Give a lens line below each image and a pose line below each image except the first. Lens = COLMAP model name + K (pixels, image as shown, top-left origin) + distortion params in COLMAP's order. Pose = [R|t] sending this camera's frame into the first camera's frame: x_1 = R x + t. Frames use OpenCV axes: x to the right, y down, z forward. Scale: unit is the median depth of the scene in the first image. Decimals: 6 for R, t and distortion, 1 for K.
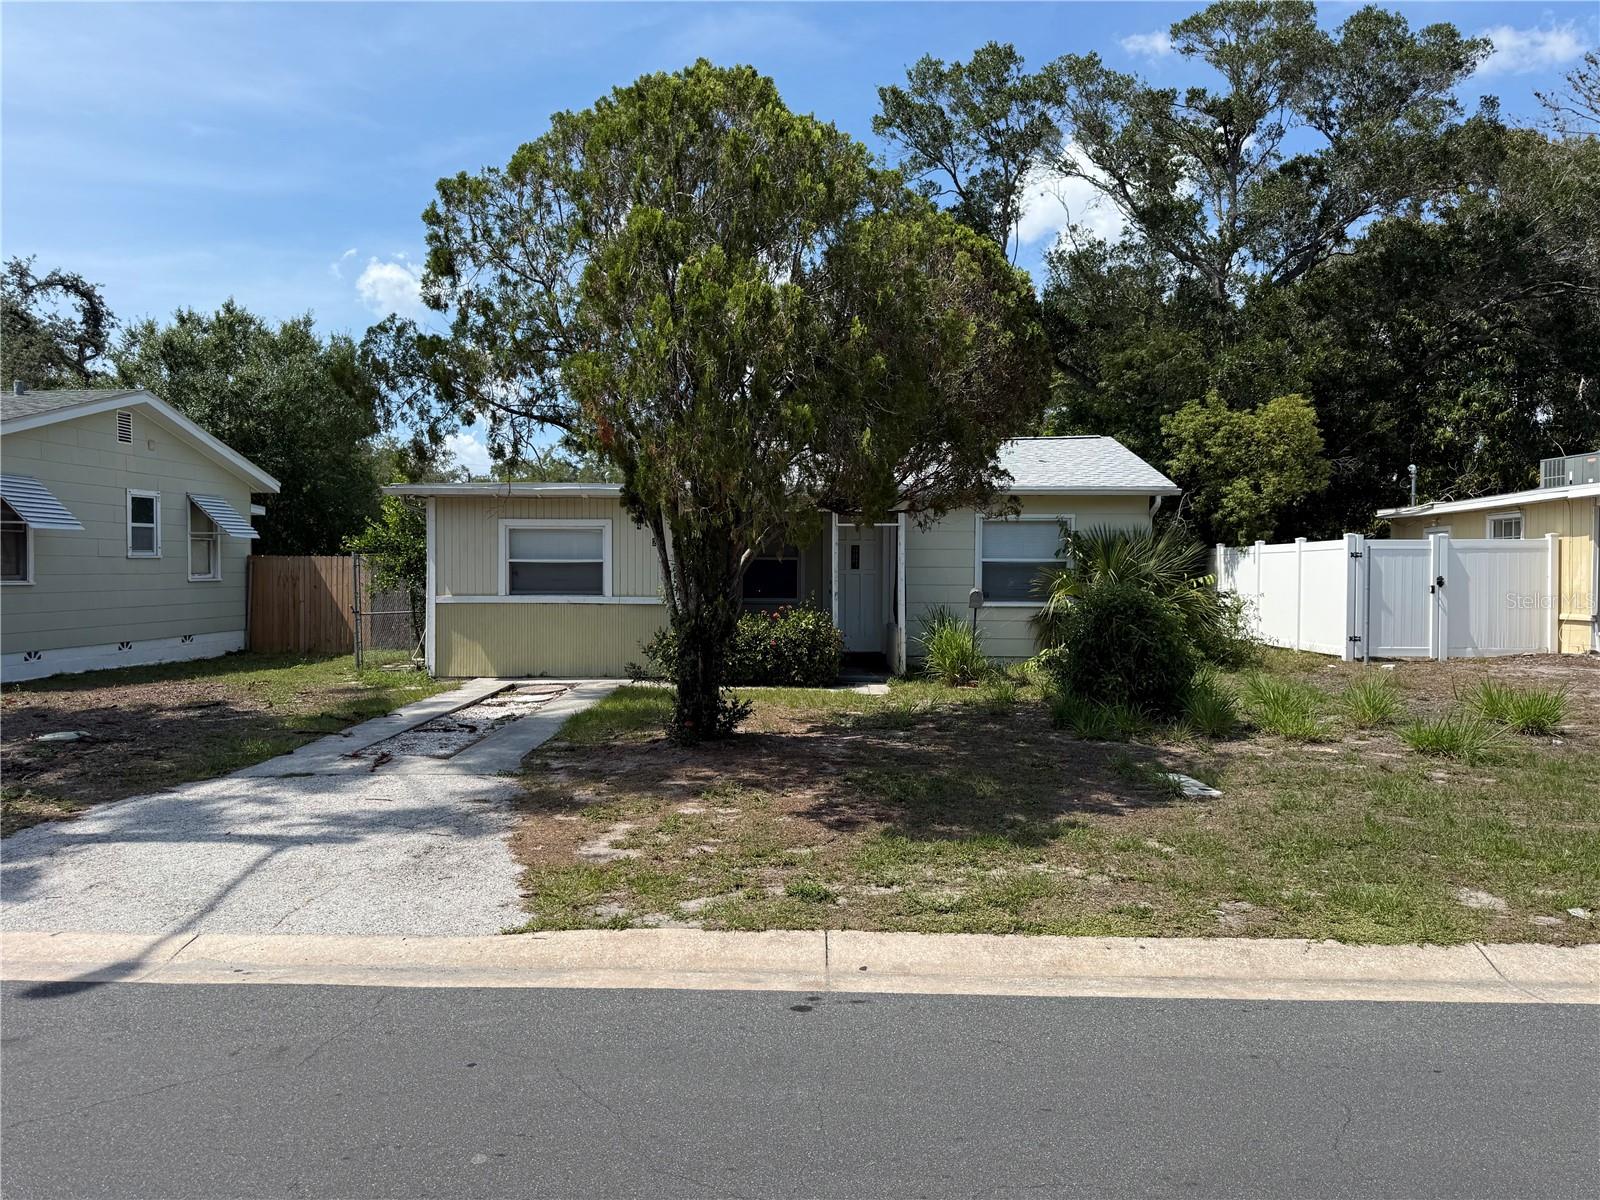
lens RADIAL K [[1126.9, 0, 803.7], [0, 1126.9, 620.3], [0, 0, 1]] dist [0.087521, -0.128030]
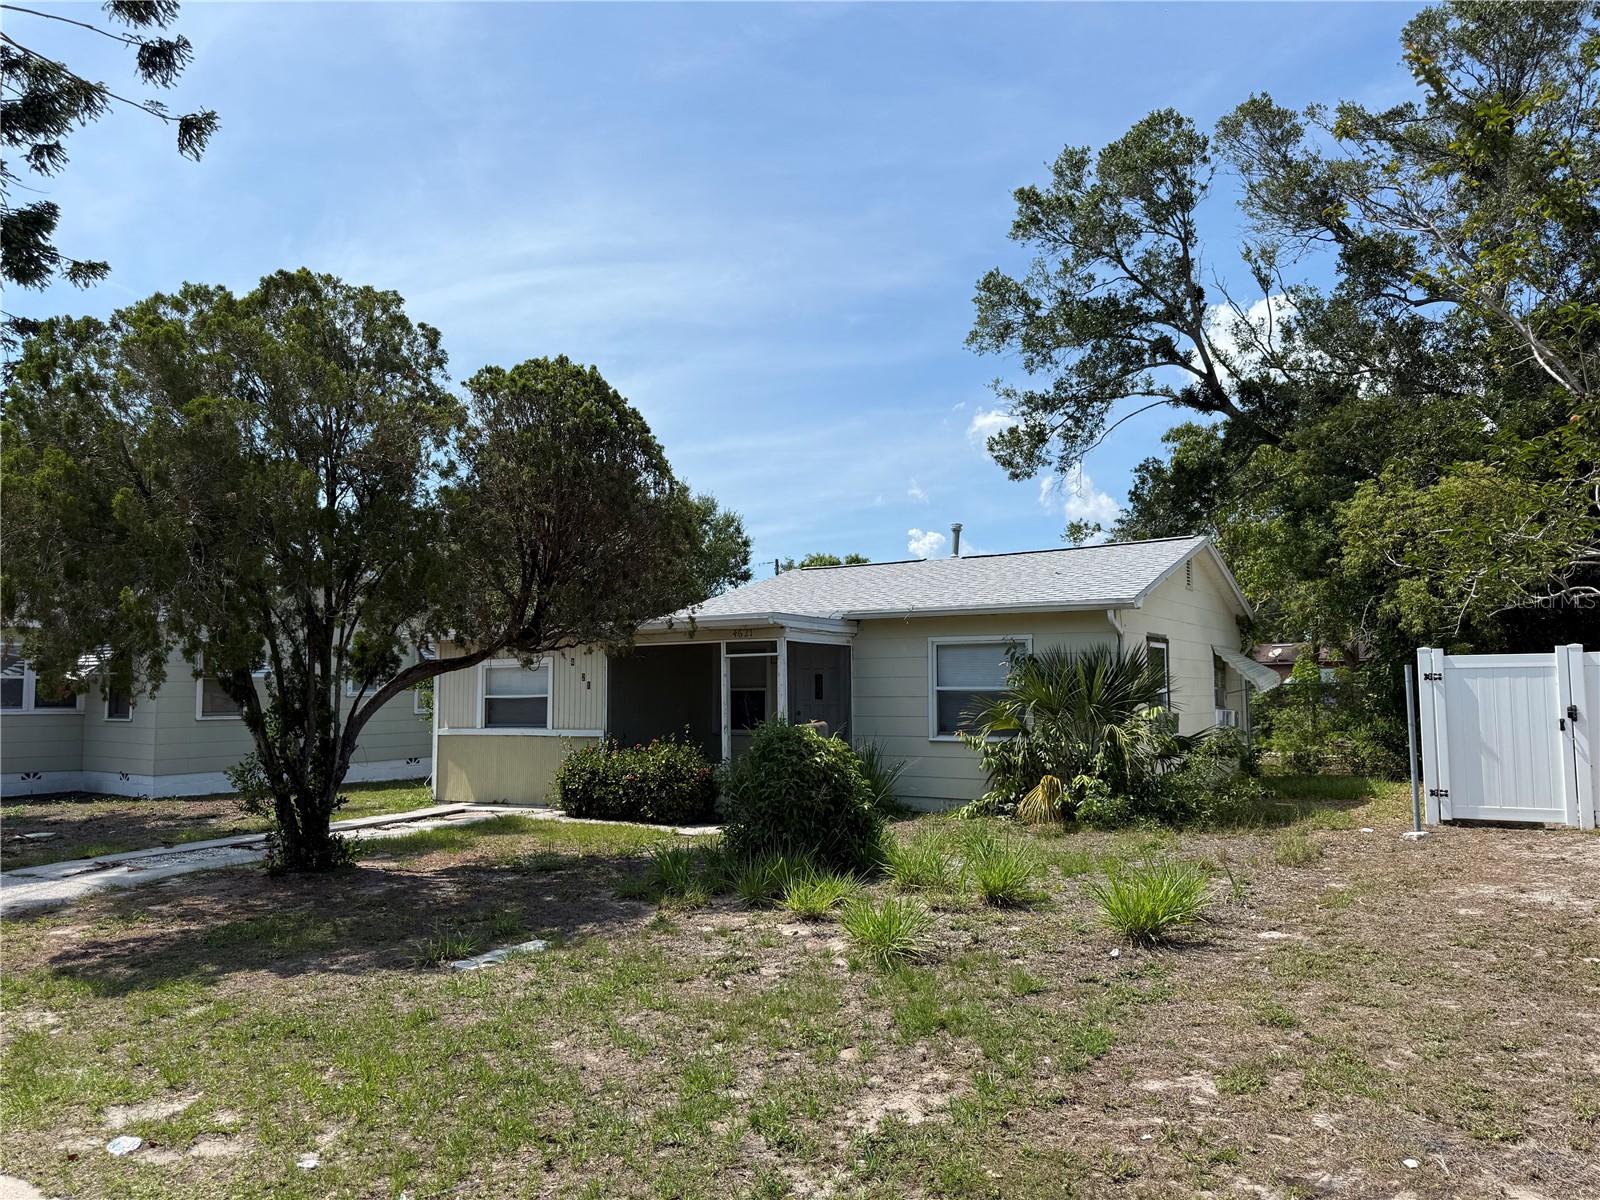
lens RADIAL K [[1126.9, 0, 803.7], [0, 1126.9, 620.3], [0, 0, 1]] dist [0.087521, -0.128030]
pose [[0.859544, -0.044064, -0.509158, 0.579693], [-0.011025, 0.994445, -0.104675, -0.014288], [0.510942, 0.095586, 0.854284, 0.198253]]
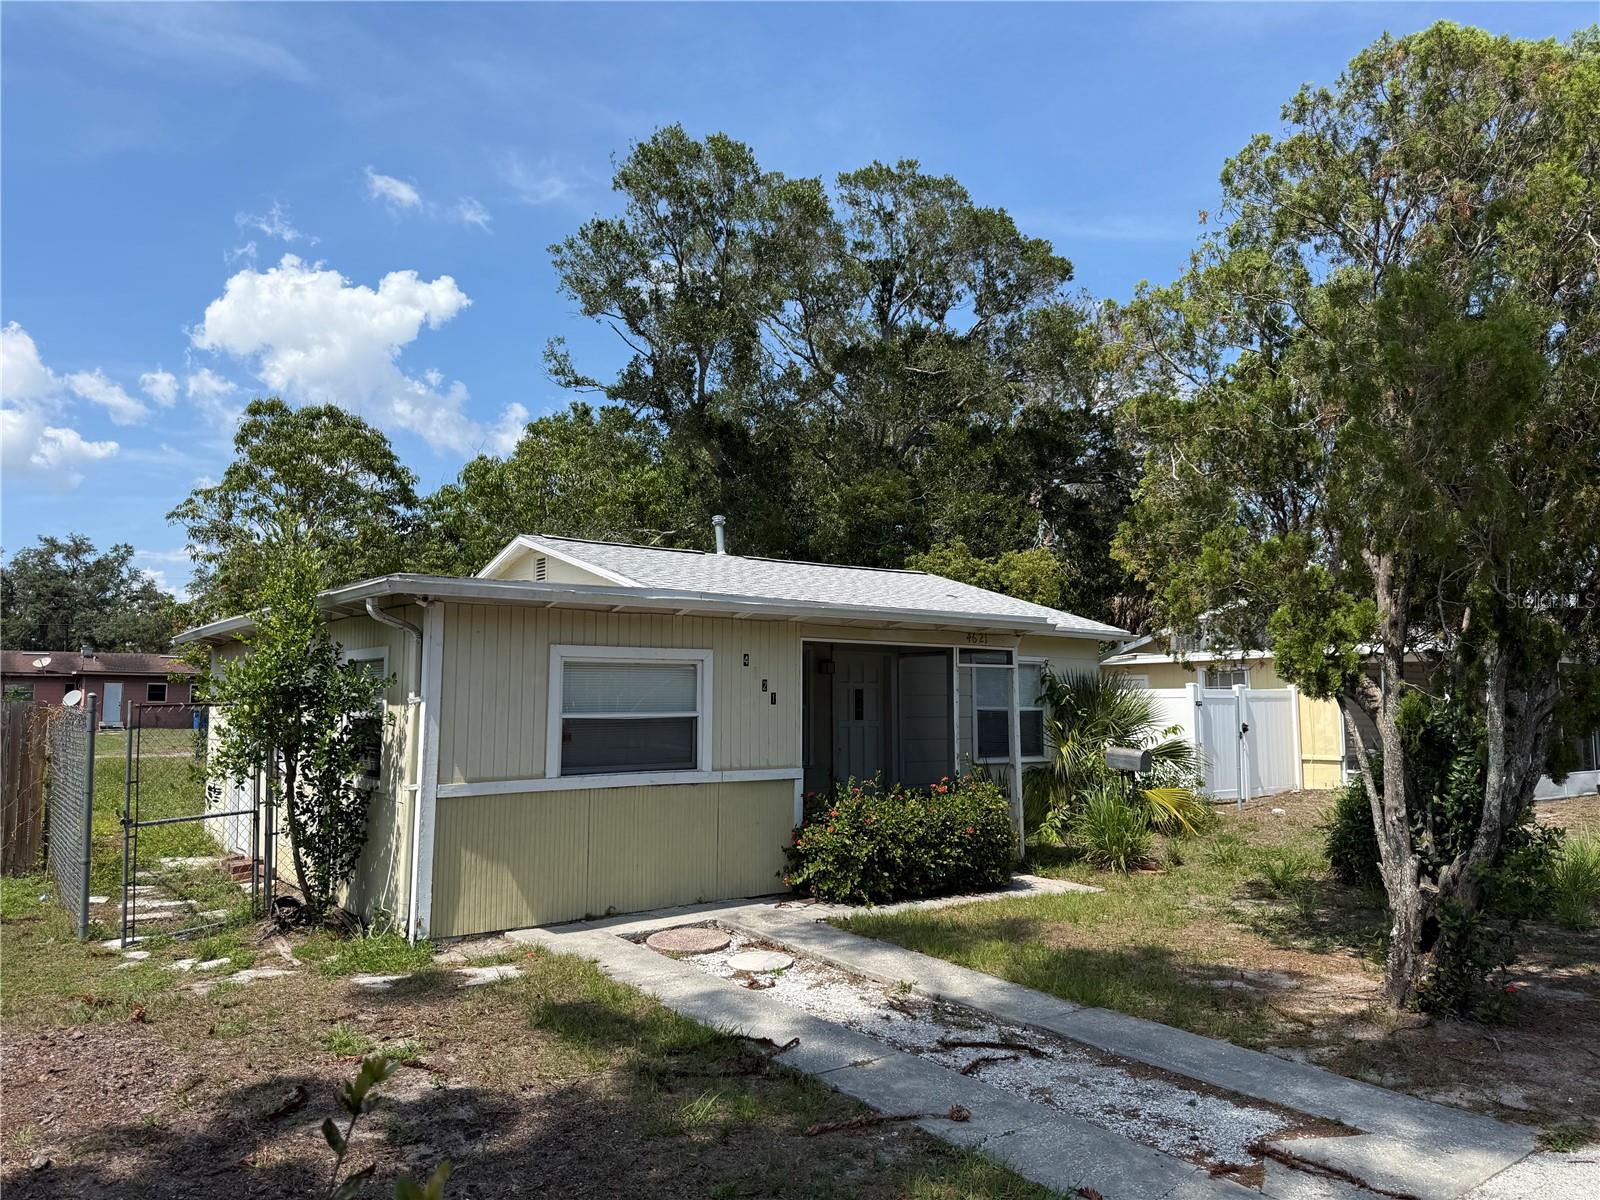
lens RADIAL K [[1124.3, 0, 812.3], [0, 1124.3, 612.2], [0, 0, 1]] dist [0.110342, -0.181315]
pose [[0.772404, 0.050130, 0.633150, -0.530008], [0.028637, 0.993118, -0.113567, -0.036141], [-0.634486, 0.105851, 0.765652, 0.466513]]
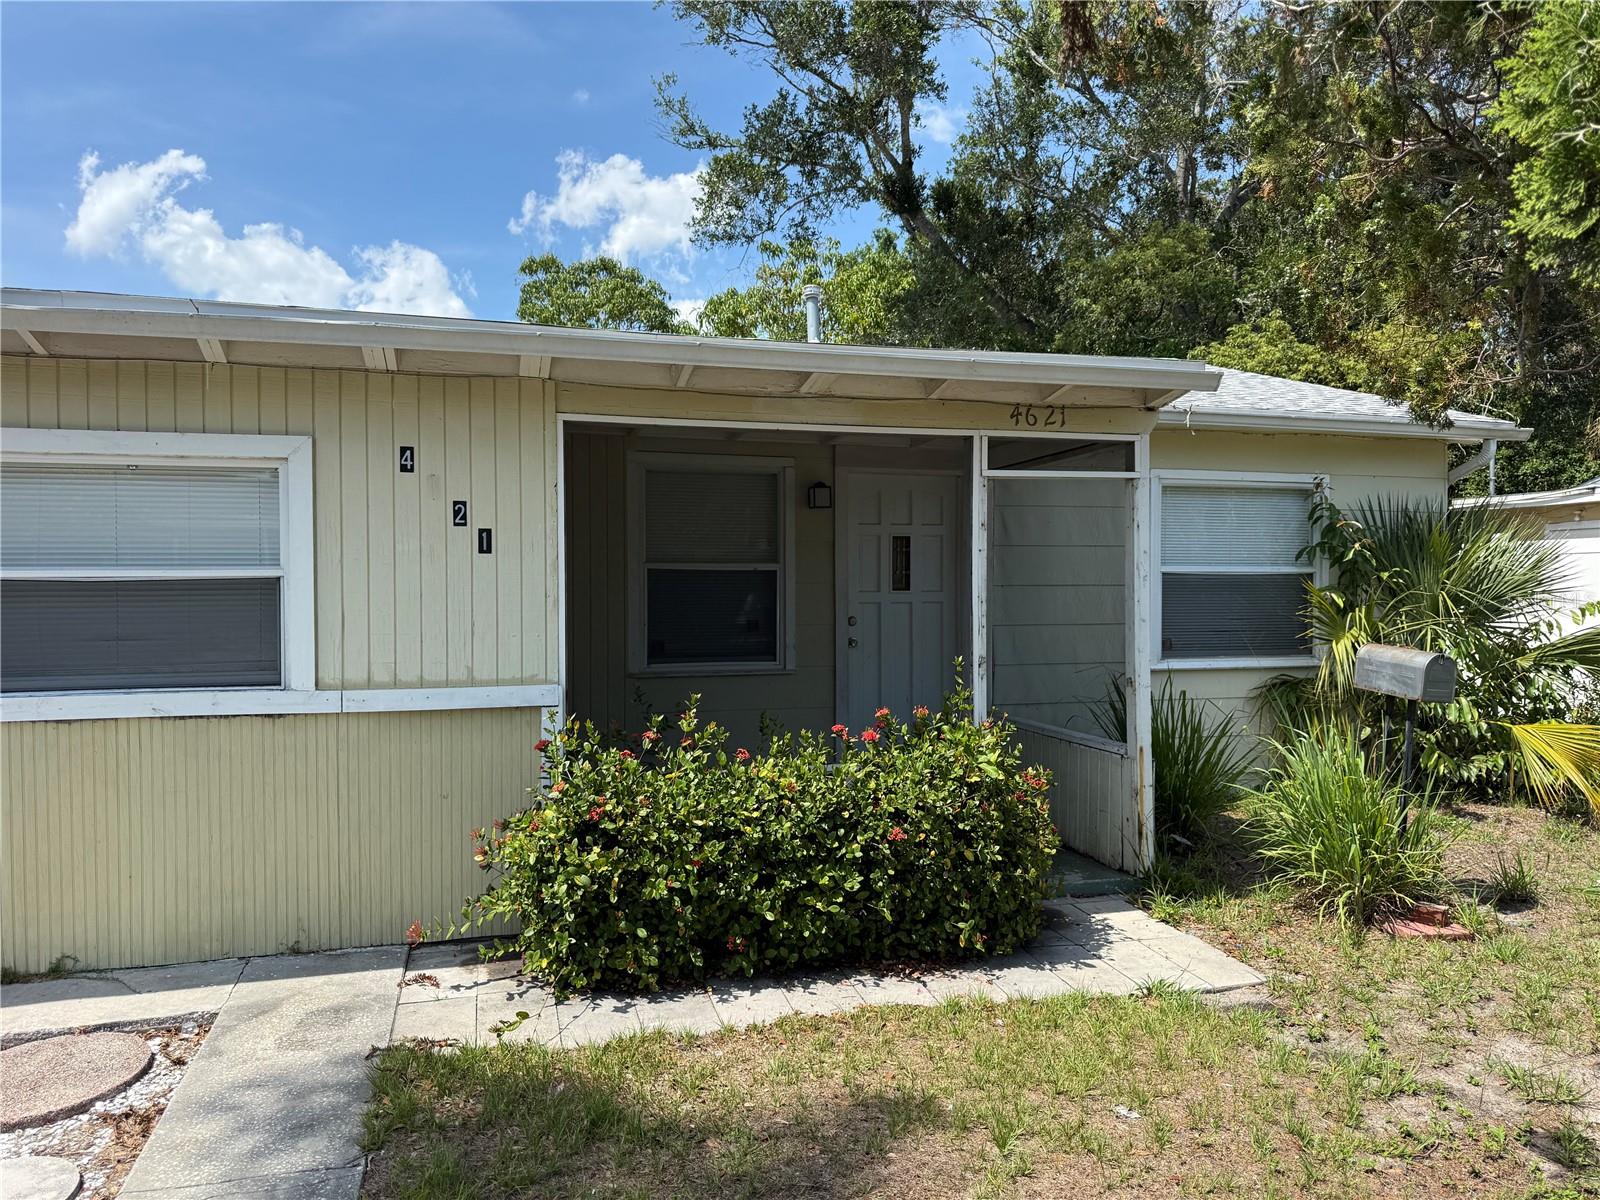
lens RADIAL K [[1124.3, 0, 812.3], [0, 1124.3, 612.2], [0, 0, 1]] dist [0.110342, -0.181315]
pose [[0.952275, -0.013929, 0.304924, -0.134937], [0.019052, 0.999723, -0.013833, -0.035221], [-0.304646, 0.018982, 0.952276, 0.661021]]
